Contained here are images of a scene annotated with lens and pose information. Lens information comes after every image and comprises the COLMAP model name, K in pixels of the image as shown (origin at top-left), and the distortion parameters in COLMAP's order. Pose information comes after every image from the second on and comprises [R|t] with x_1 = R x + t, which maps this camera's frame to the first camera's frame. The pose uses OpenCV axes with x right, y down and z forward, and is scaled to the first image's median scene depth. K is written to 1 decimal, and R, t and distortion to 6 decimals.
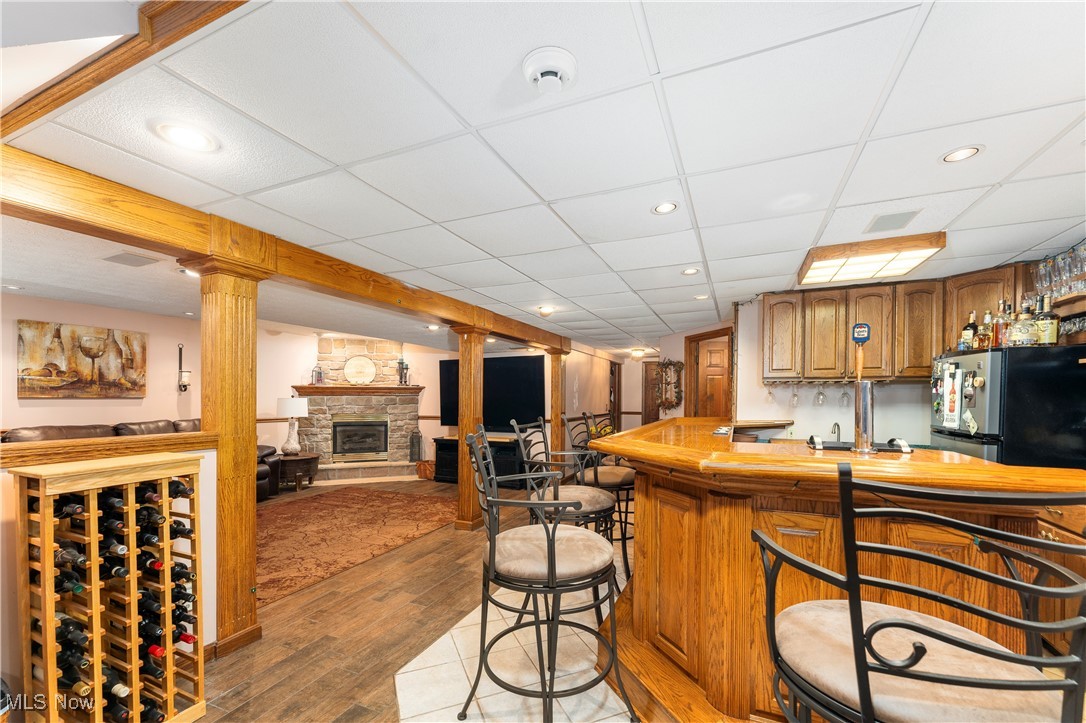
lens RADIAL K [[440.9, 0, 539.9], [0, 440.9, 395.9], [0, 0, 1]] dist [0.001089, -0.000073]
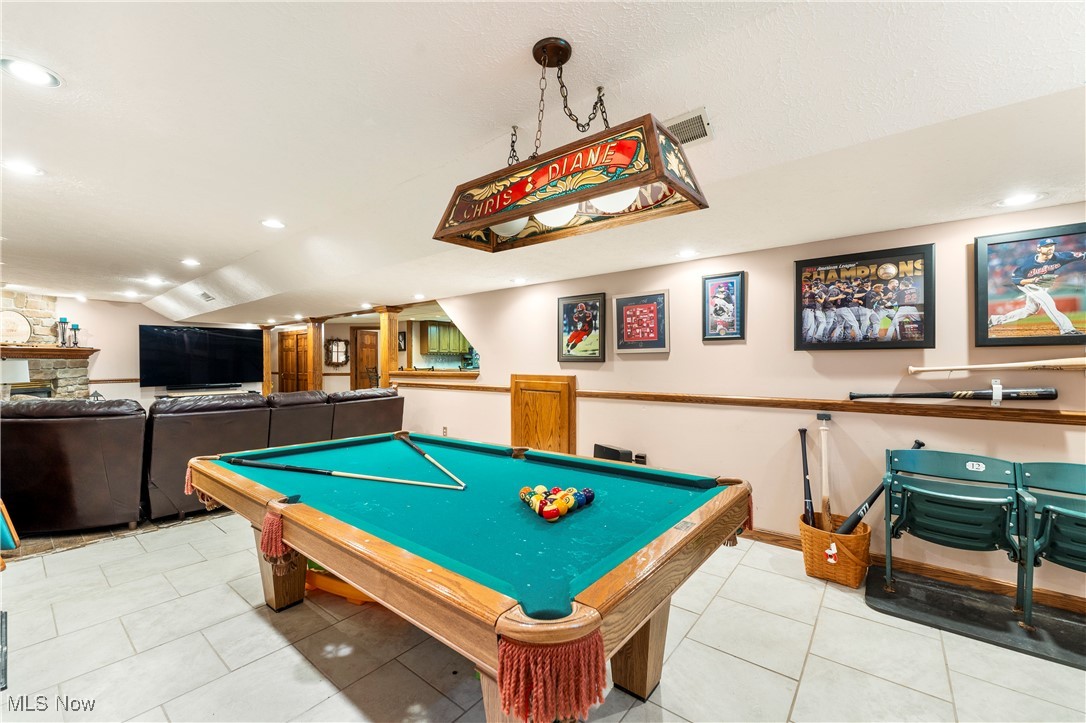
lens RADIAL K [[440.9, 0, 542.9], [0, 440.9, 358.9], [0, 0, 1]] dist [0.001089, -0.000073]
pose [[0.251784, 0.001087, 0.967783, -1.300684], [0.003252, 0.999993, -0.001970, 0.007210], [-0.967778, 0.003643, 0.251779, -0.241511]]
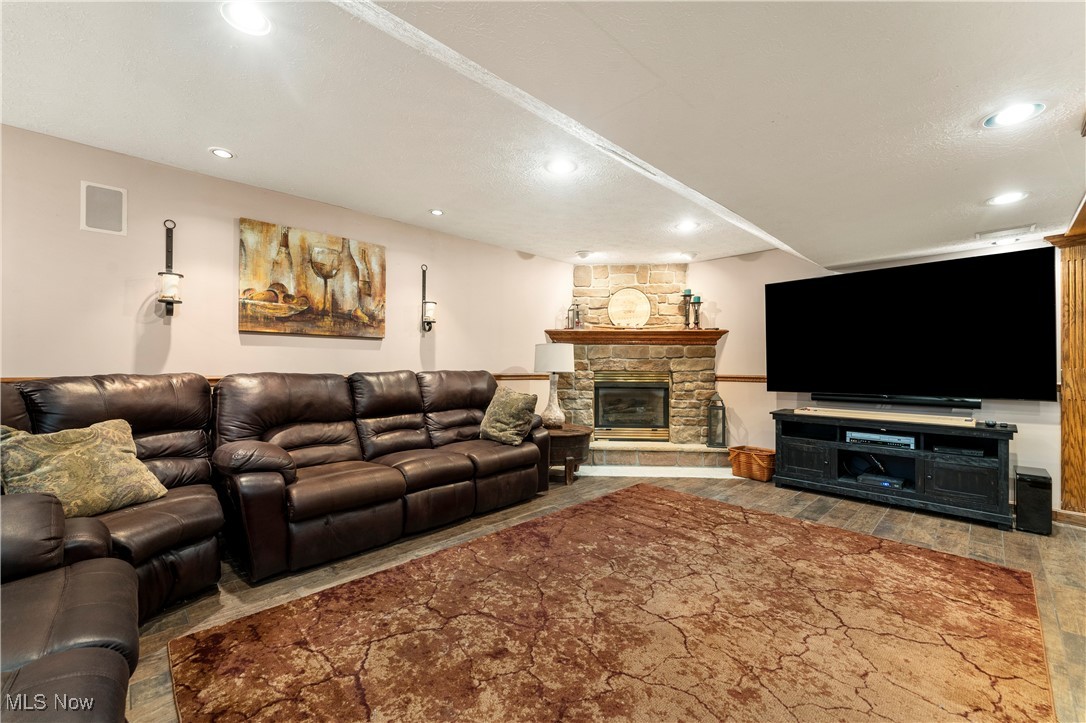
lens RADIAL K [[440.9, 0, 539.1], [0, 440.9, 365.0], [0, 0, 1]] dist [0.001089, -0.000073]
pose [[0.924844, 0.003869, -0.380327, -0.371932], [-0.003931, 0.999992, 0.000615, 0.041900], [0.380327, 0.000926, 0.924852, 0.413779]]
